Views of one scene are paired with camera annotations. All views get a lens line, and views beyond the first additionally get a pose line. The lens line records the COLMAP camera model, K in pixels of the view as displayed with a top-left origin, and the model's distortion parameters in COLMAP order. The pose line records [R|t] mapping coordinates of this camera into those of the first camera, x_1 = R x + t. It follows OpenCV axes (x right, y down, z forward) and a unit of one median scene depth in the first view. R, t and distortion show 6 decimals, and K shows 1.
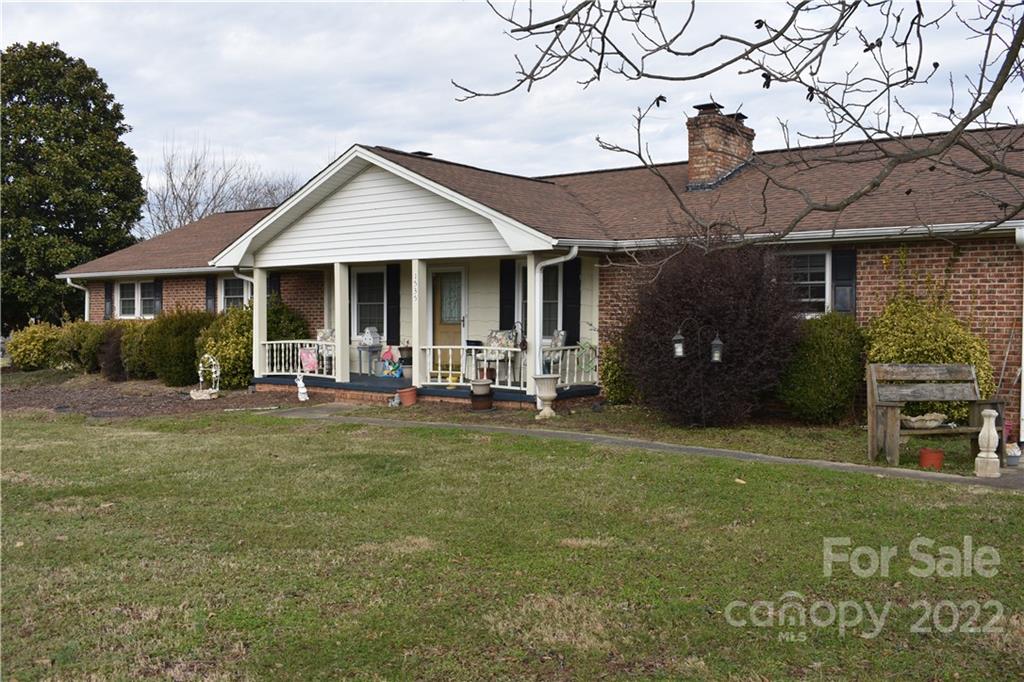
lens RADIAL K [[985.5, 0, 512.0], [0, 985.5, 341.0], [0, 0, 1]] dist [-0.069441, 0.004386]
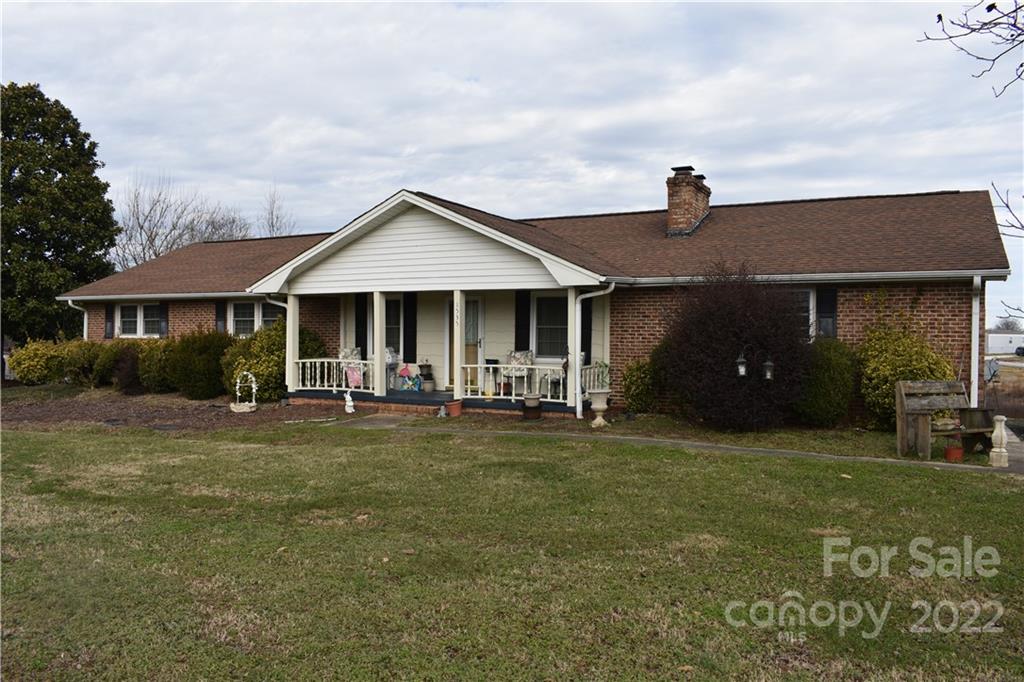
lens RADIAL K [[834.3, 0, 512.0], [0, 834.3, 341.0], [0, 0, 1]] dist [-0.095985, 0.020148]
pose [[0.983709, 0.002935, 0.179746, -0.193110], [-0.000248, 0.999888, -0.014973, -0.007579], [-0.179769, 0.014684, 0.983599, 0.019410]]
